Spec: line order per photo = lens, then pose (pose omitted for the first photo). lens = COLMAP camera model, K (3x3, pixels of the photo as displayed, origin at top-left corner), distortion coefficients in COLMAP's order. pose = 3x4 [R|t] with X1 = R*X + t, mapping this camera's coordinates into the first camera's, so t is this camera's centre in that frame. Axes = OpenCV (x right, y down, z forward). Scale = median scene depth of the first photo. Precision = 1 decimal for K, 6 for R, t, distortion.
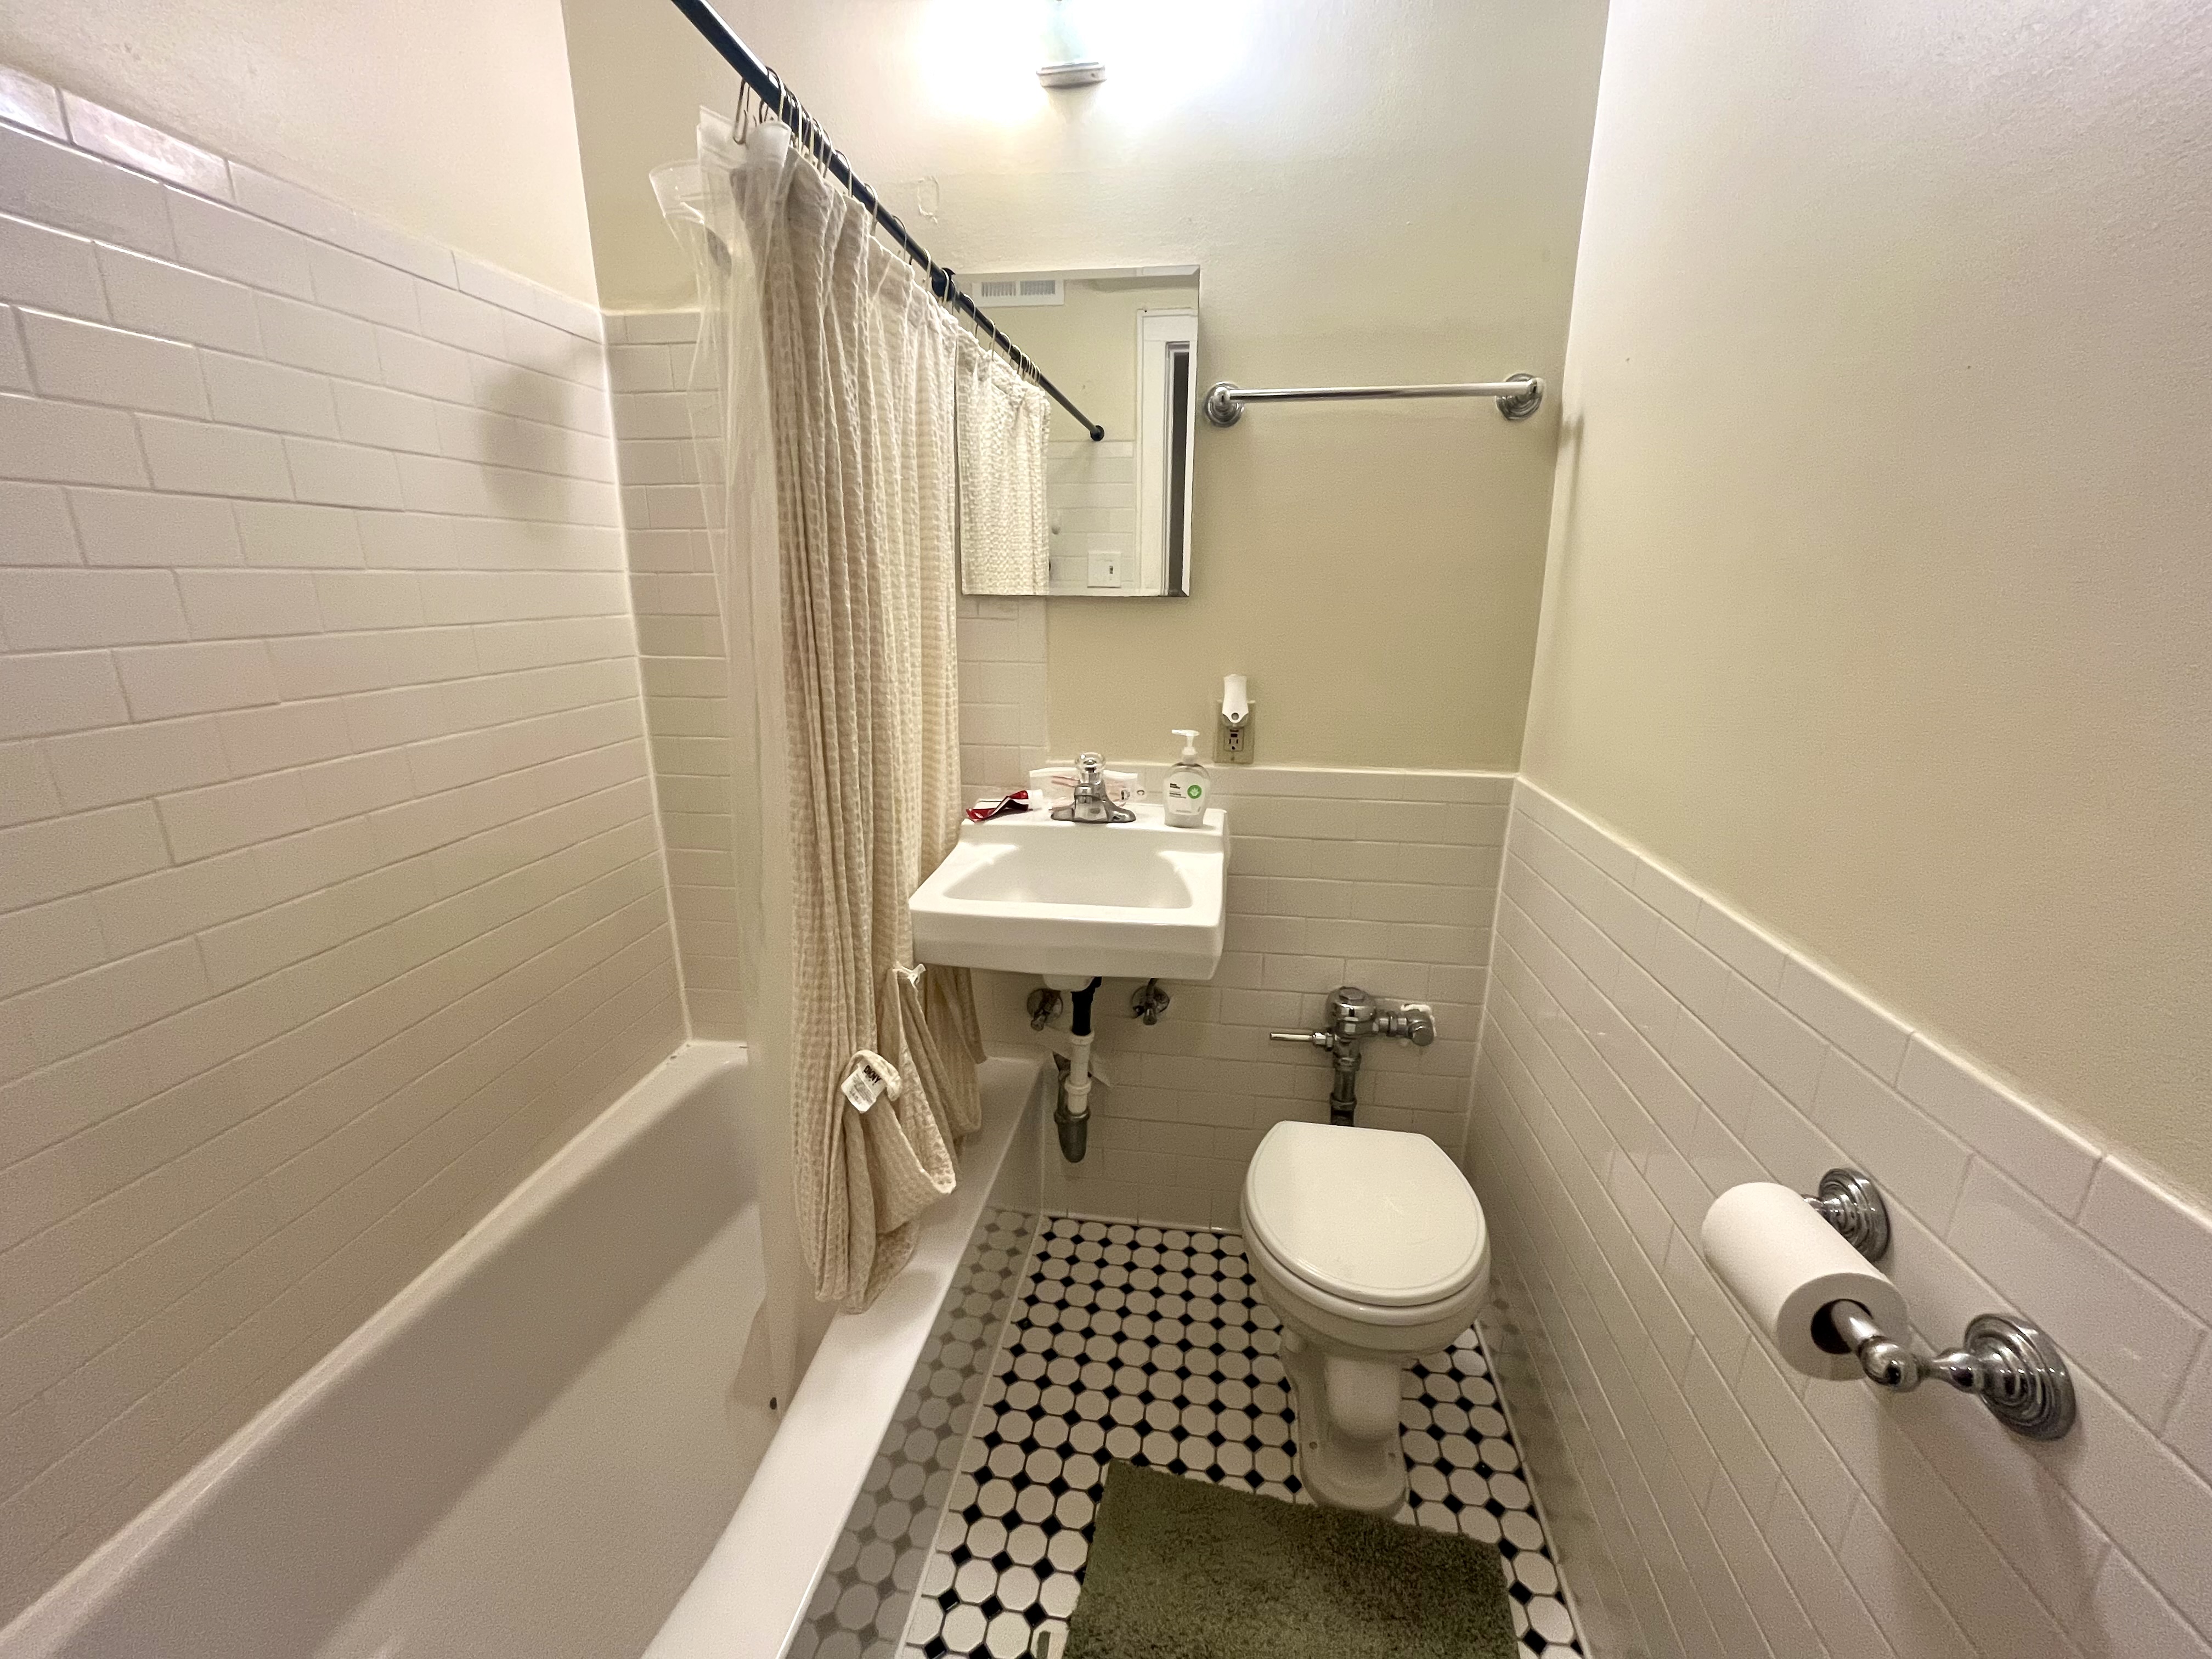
lens RADIAL K [[894.5, 0, 1100.7], [0, 894.5, 828.6], [0, 0, 1]] dist [-0.001776, -0.000773]
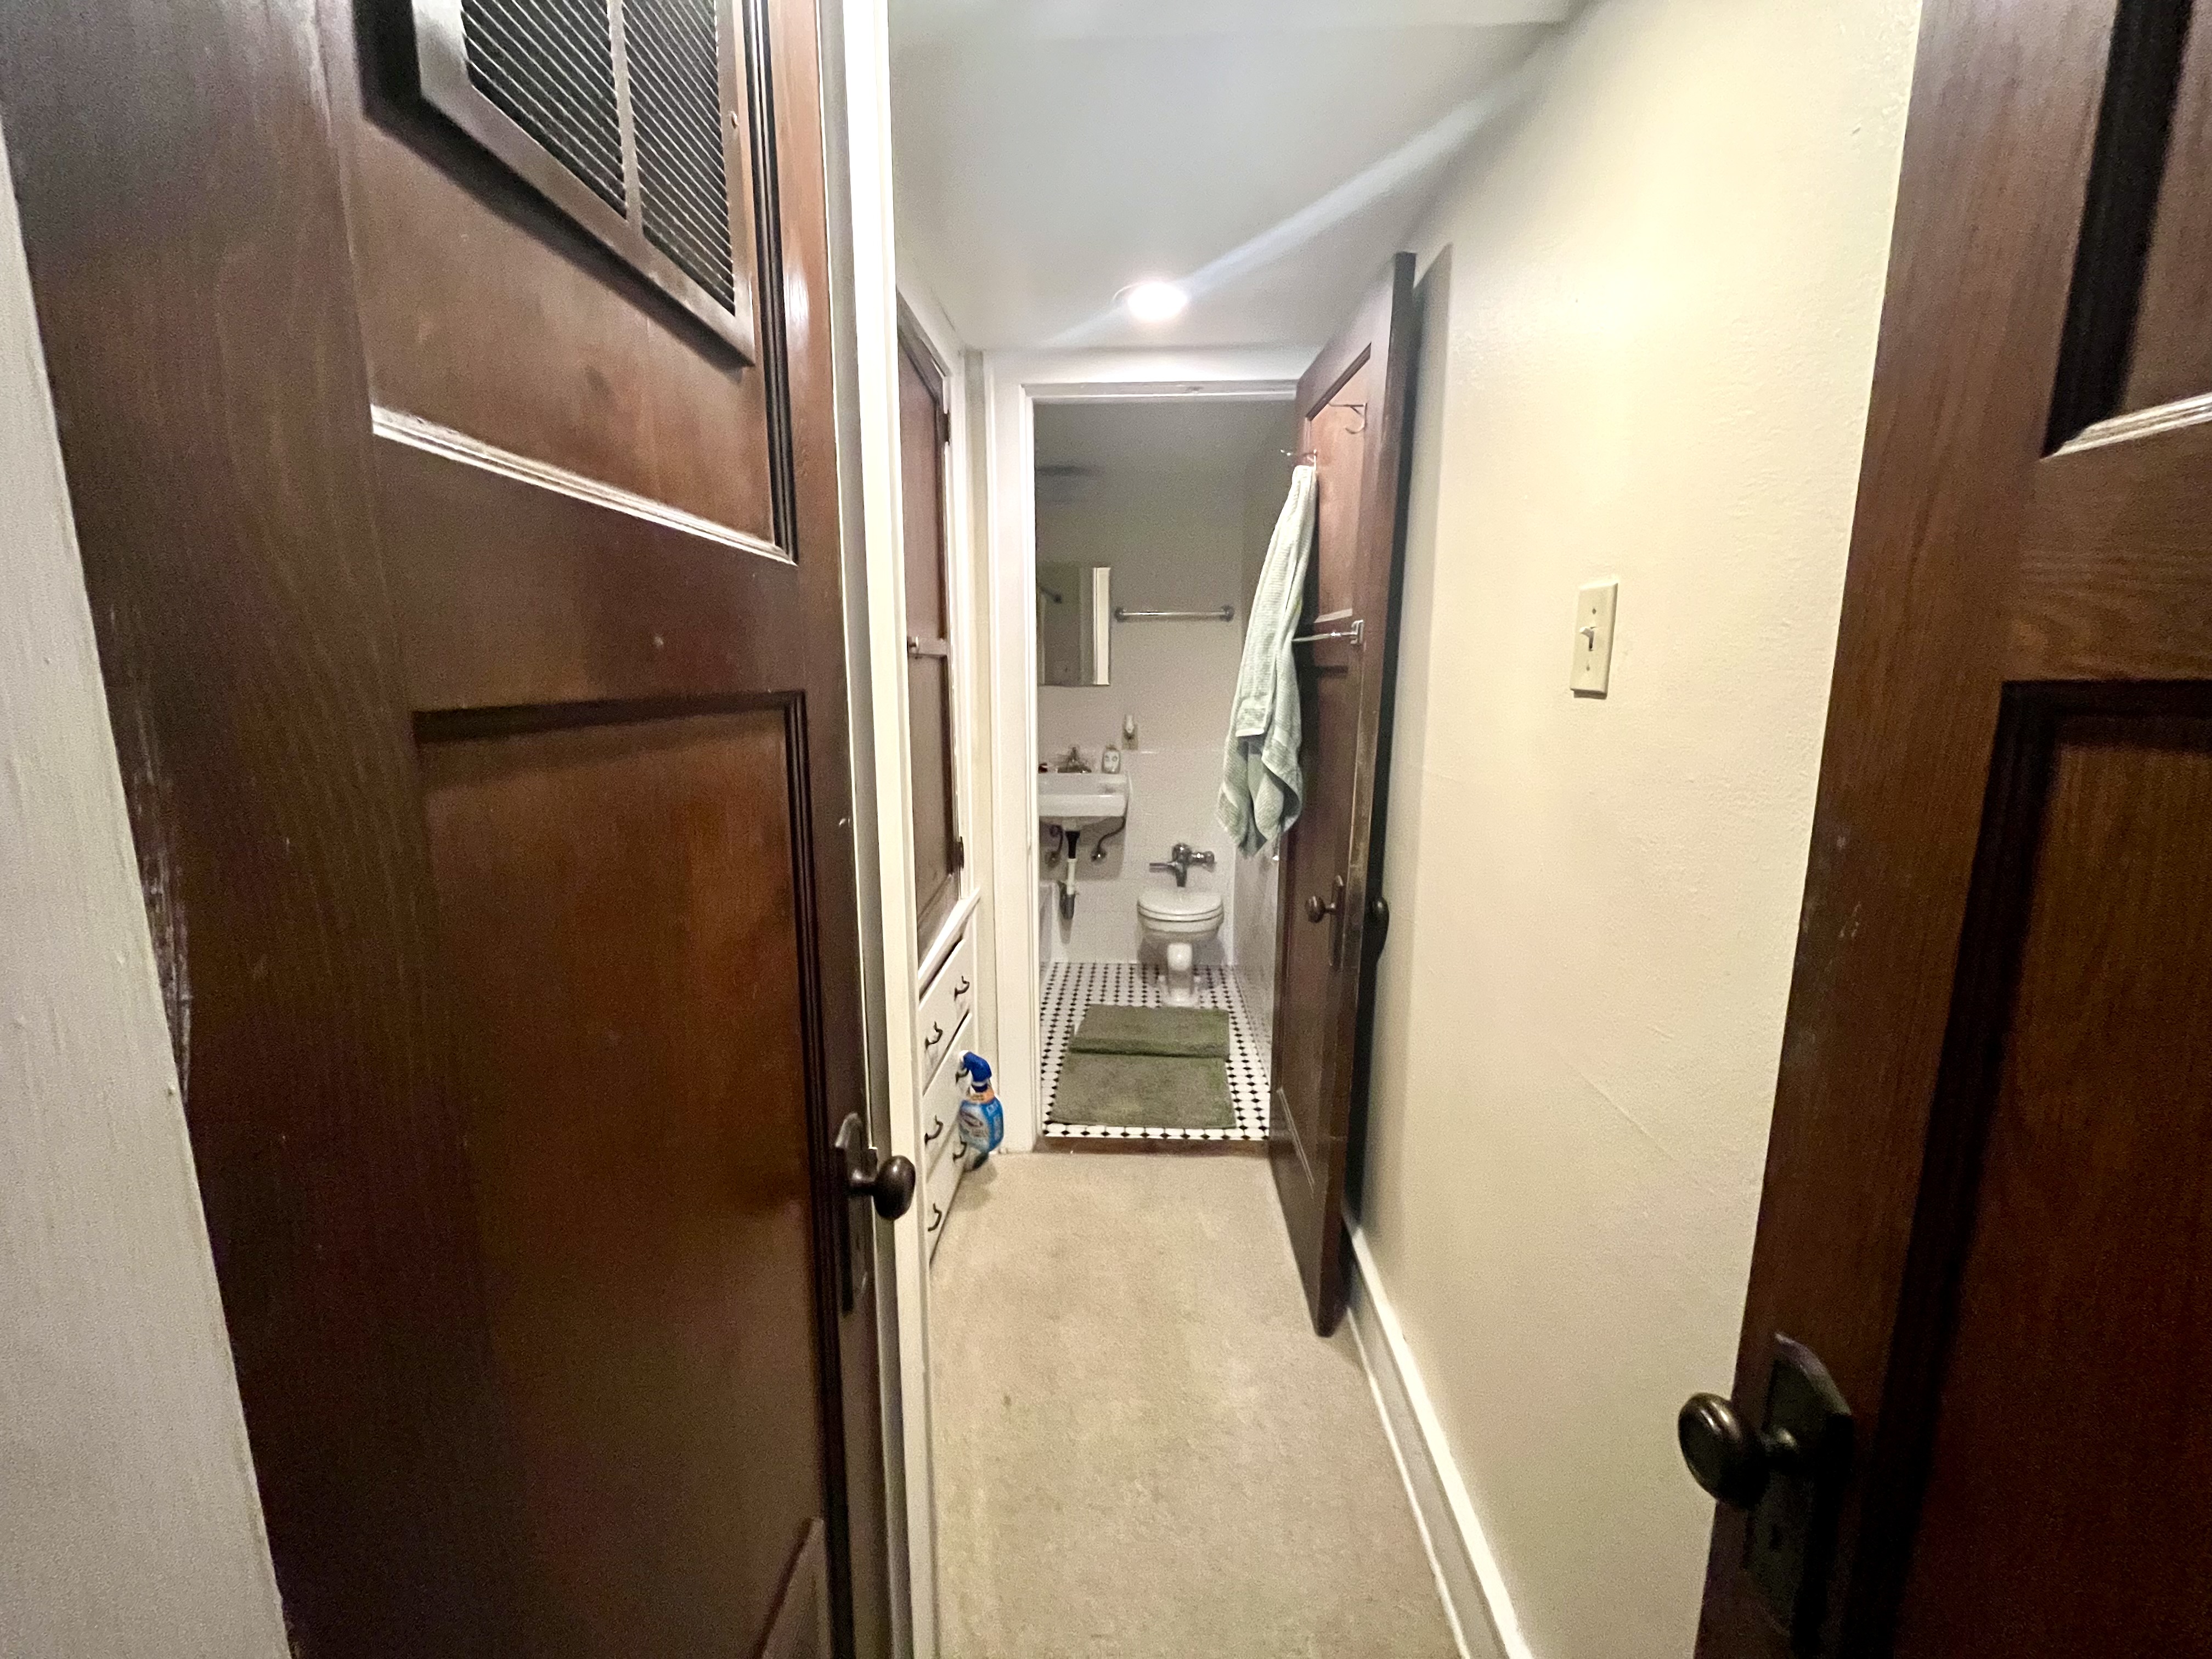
lens RADIAL K [[894.5, 0, 1100.7], [0, 894.5, 828.6], [0, 0, 1]] dist [-0.001776, -0.000773]
pose [[0.995977, -0.024473, 0.086198, -0.151967], [0.032886, 0.994685, -0.097572, 0.397779], [-0.083352, 0.100015, 0.991489, -1.466154]]
